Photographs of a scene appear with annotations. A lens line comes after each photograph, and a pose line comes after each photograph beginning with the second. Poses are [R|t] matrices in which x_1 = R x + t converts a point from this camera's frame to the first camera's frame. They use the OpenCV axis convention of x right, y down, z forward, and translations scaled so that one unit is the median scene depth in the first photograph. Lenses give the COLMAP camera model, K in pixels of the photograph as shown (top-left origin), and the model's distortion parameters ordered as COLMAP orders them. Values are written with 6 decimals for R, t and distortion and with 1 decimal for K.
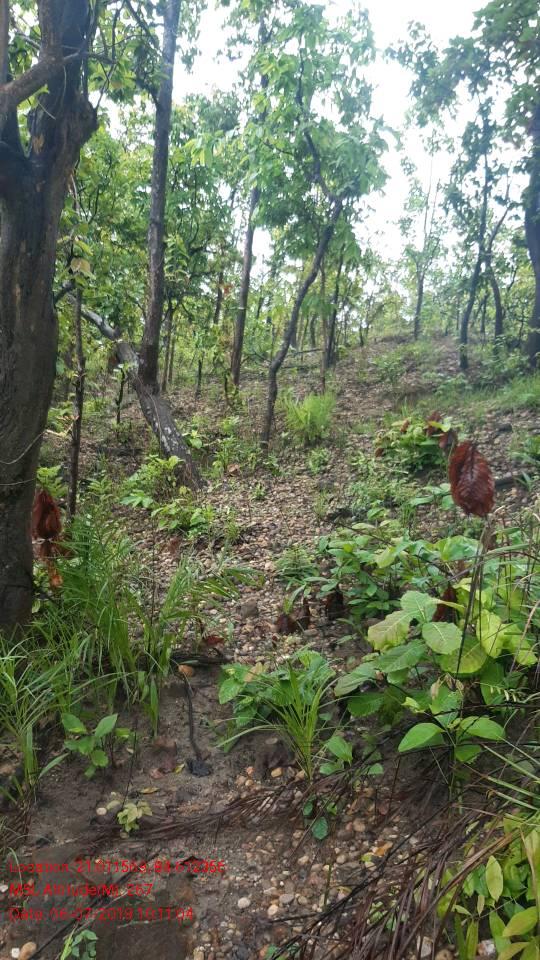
lens RADIAL K [[771.8, 0, 273.3], [0, 771.8, 490.3], [0, 0, 1]] dist [0.095525, -0.208242]
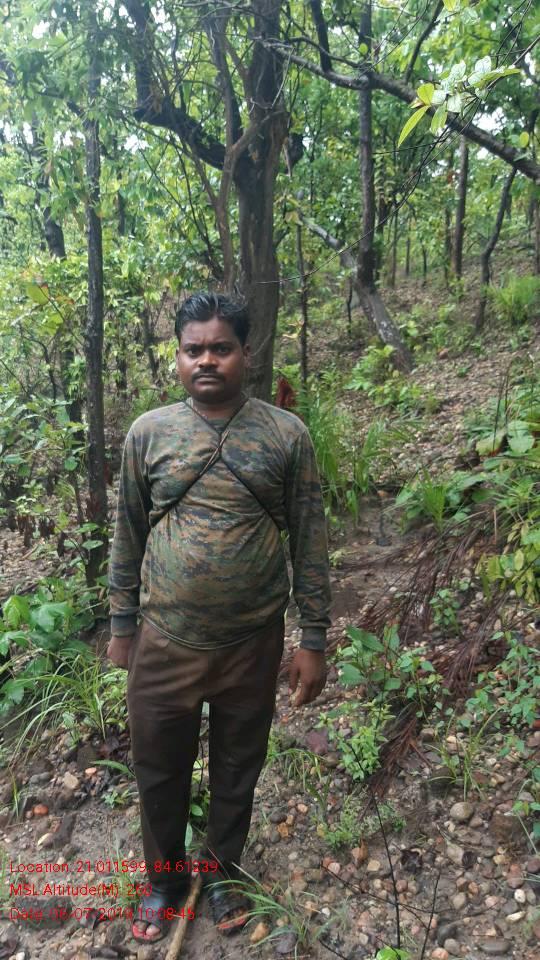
lens RADIAL K [[771.8, 0, 273.3], [0, 771.8, 490.3], [0, 0, 1]] dist [0.095525, -0.208242]
pose [[0.946104, -0.032349, -0.322244, 0.080996], [0.075199, 0.989748, 0.121426, 0.017725], [0.315013, -0.139114, 0.938837, -0.211027]]
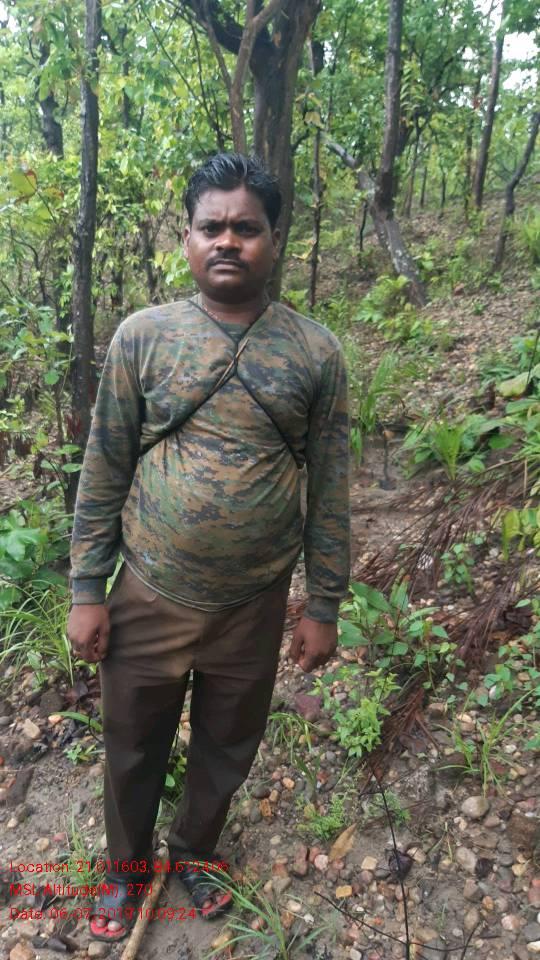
lens RADIAL K [[771.8, 0, 273.3], [0, 771.8, 490.3], [0, 0, 1]] dist [0.095525, -0.208242]
pose [[0.948625, 0.056213, -0.311369, 0.062166], [0.009750, 0.978431, 0.206345, 0.024586], [0.316252, -0.198780, 0.927616, -0.168490]]
